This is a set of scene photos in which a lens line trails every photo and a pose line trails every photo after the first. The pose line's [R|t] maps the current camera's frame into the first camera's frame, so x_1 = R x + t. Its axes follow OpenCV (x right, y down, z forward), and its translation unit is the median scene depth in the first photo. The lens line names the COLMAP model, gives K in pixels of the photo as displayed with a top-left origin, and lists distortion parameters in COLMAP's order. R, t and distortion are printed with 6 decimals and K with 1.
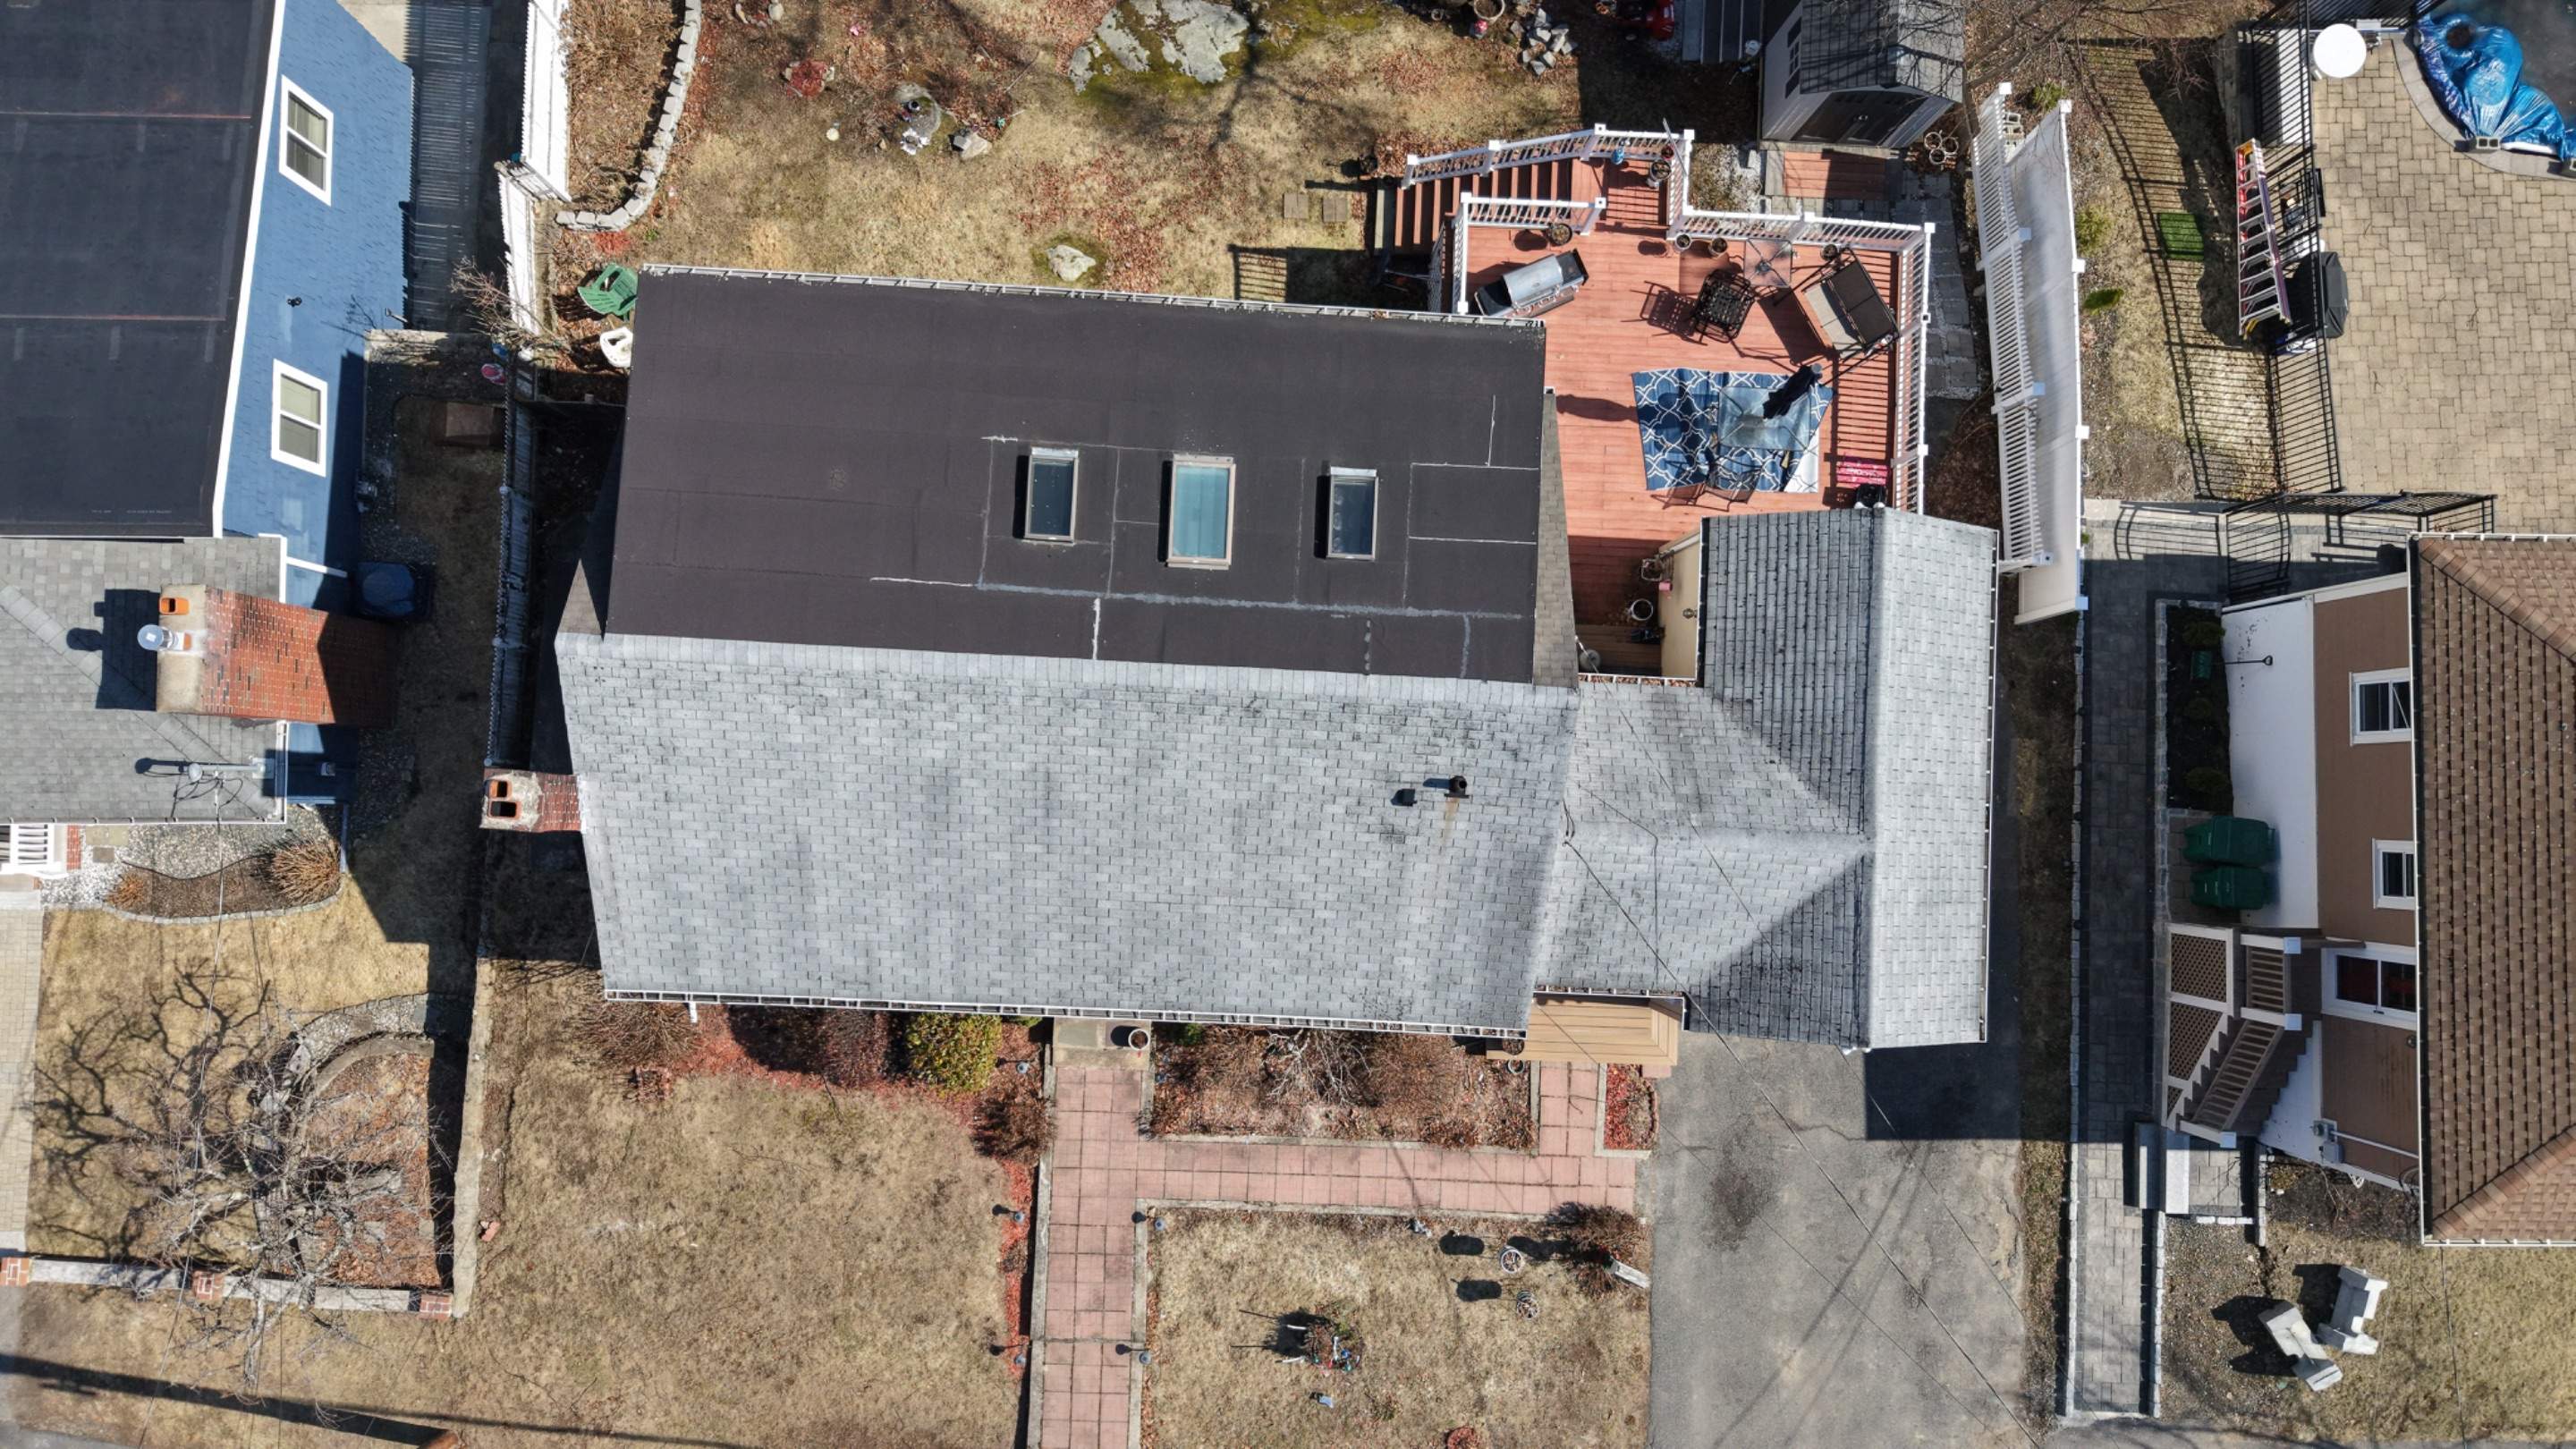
lens RADIAL K [[1716.4, 0, 1291.0], [0, 1716.4, 729.2], [0, 0, 1]] dist [0.025260, -0.019462]
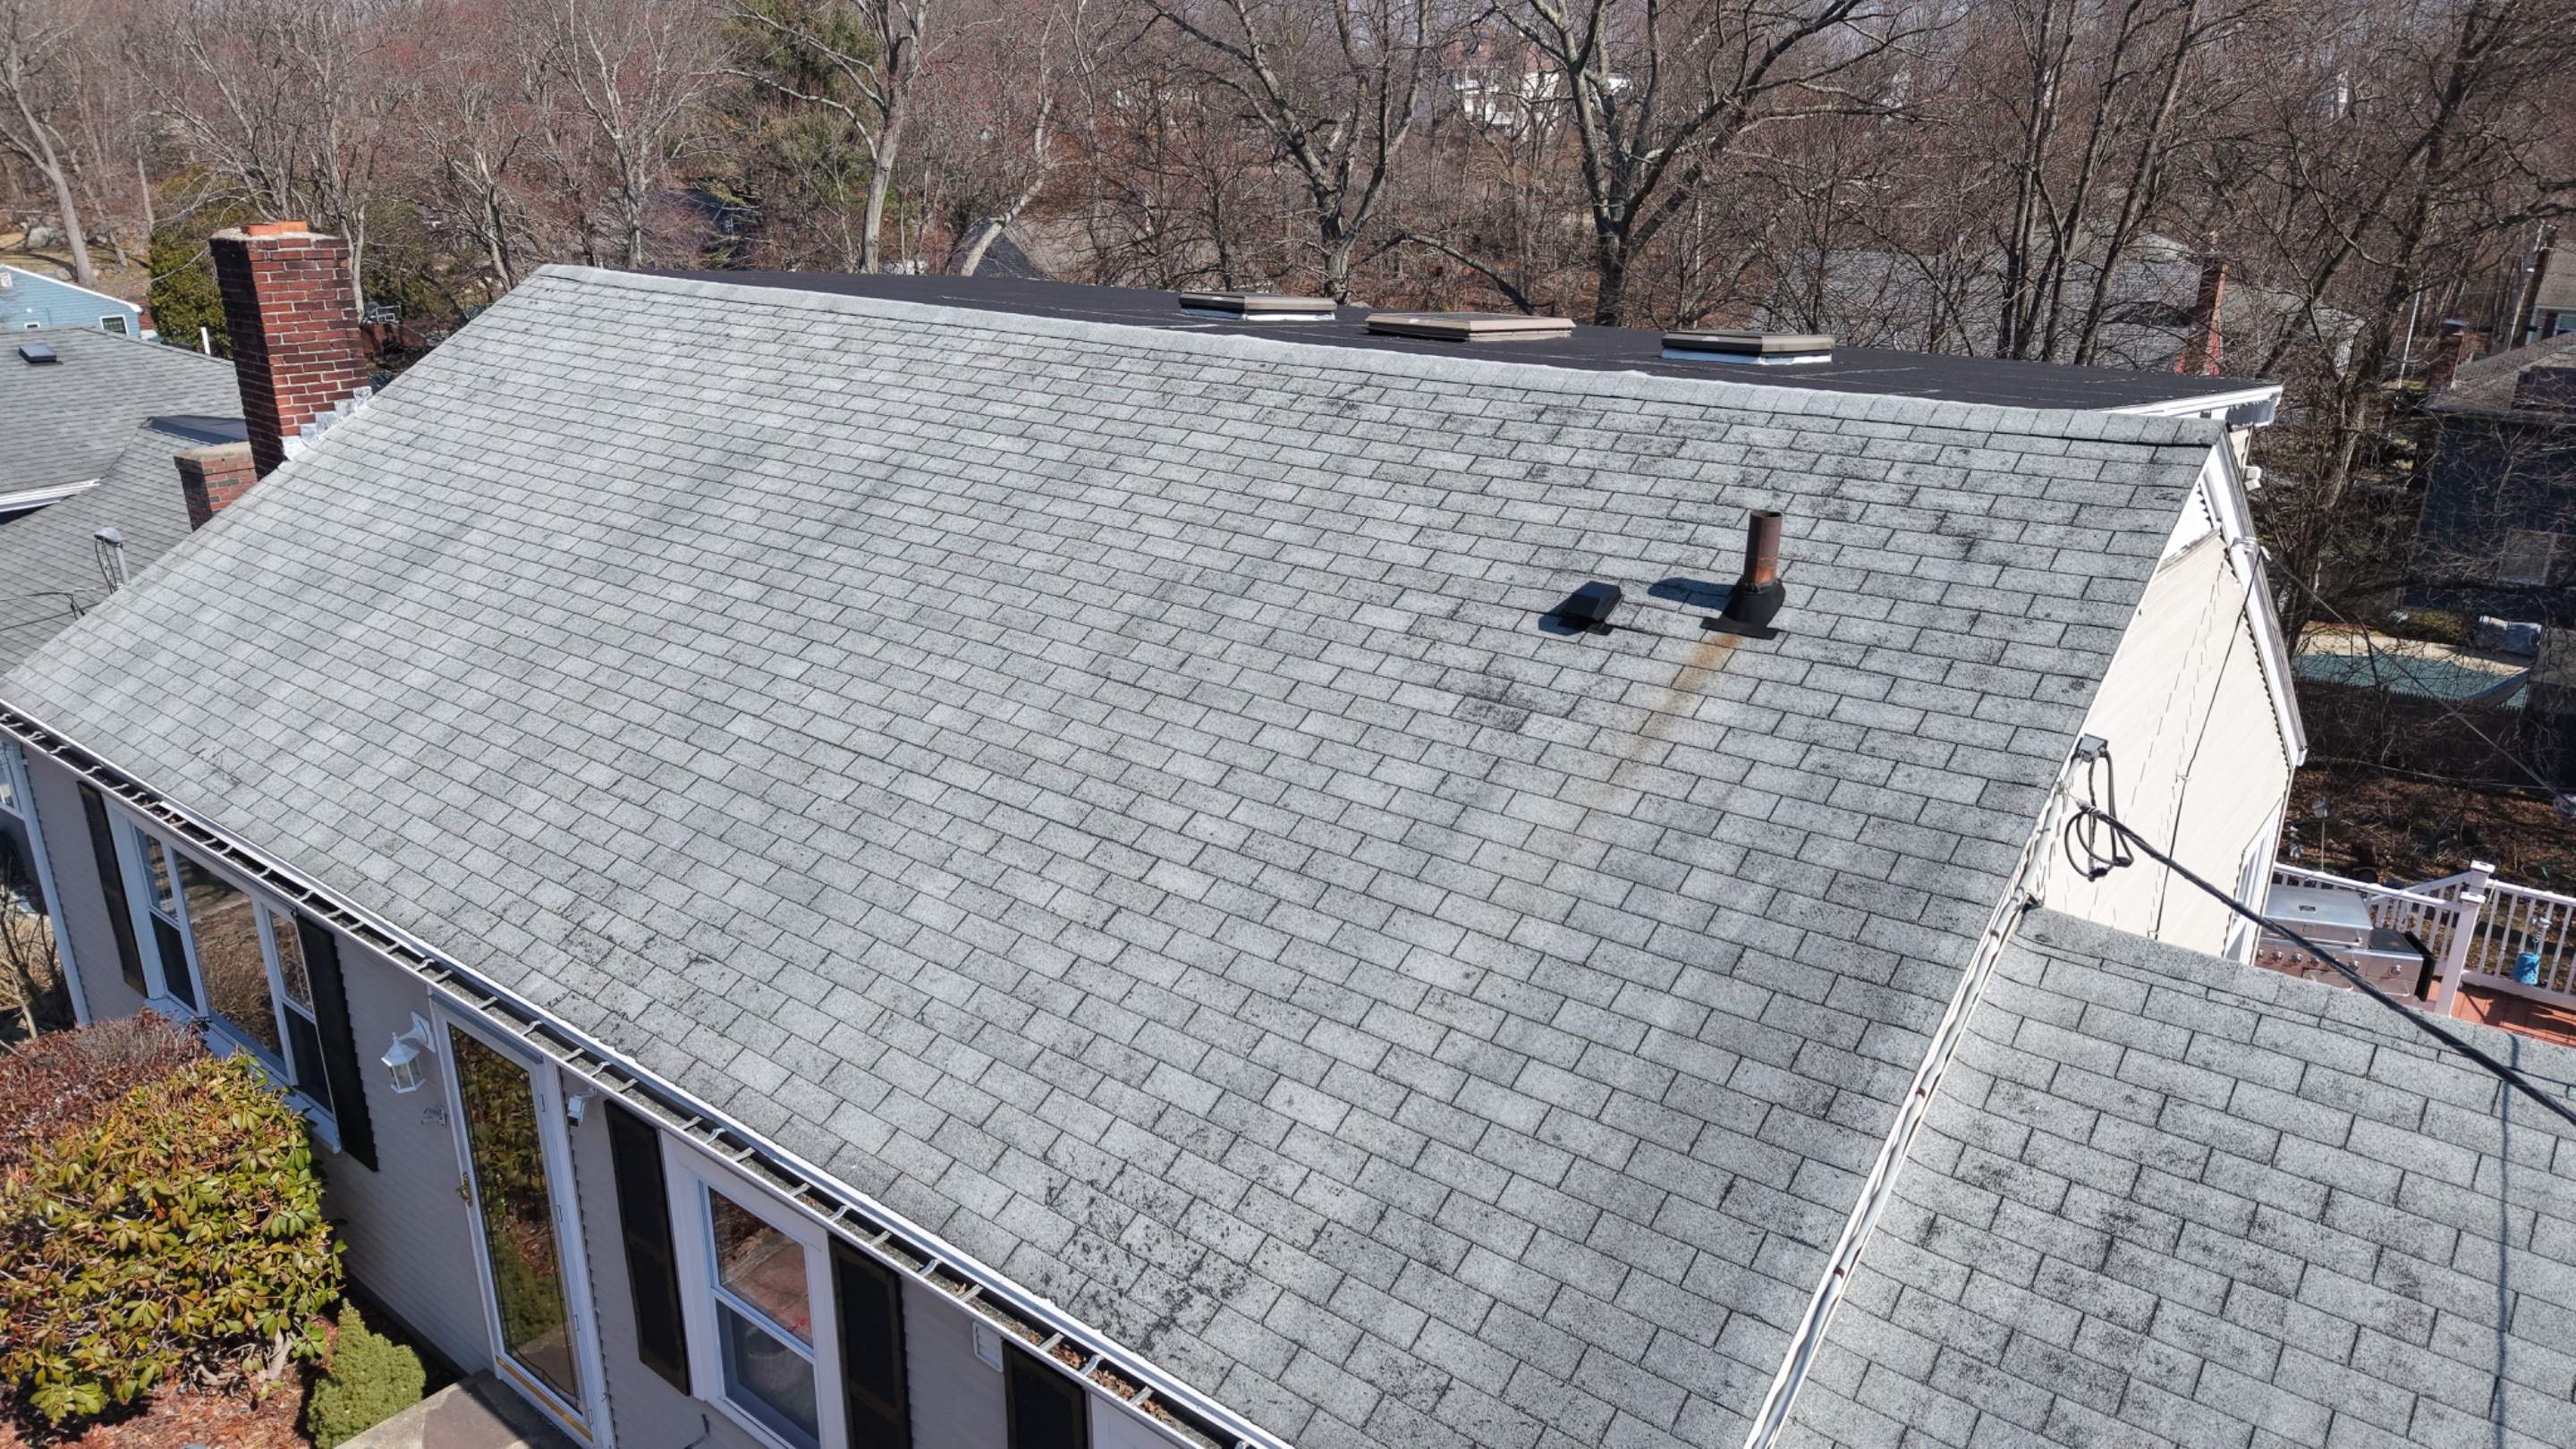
lens RADIAL K [[1716.4, 0, 1270.3], [0, 1716.4, 739.3], [0, 0, 1]] dist [0.025260, -0.019462]
pose [[0.806664, 0.165540, -0.567352, 0.173829], [-0.588831, 0.307465, -0.747491, 0.274214], [0.050701, 0.937049, 0.345496, 0.753282]]
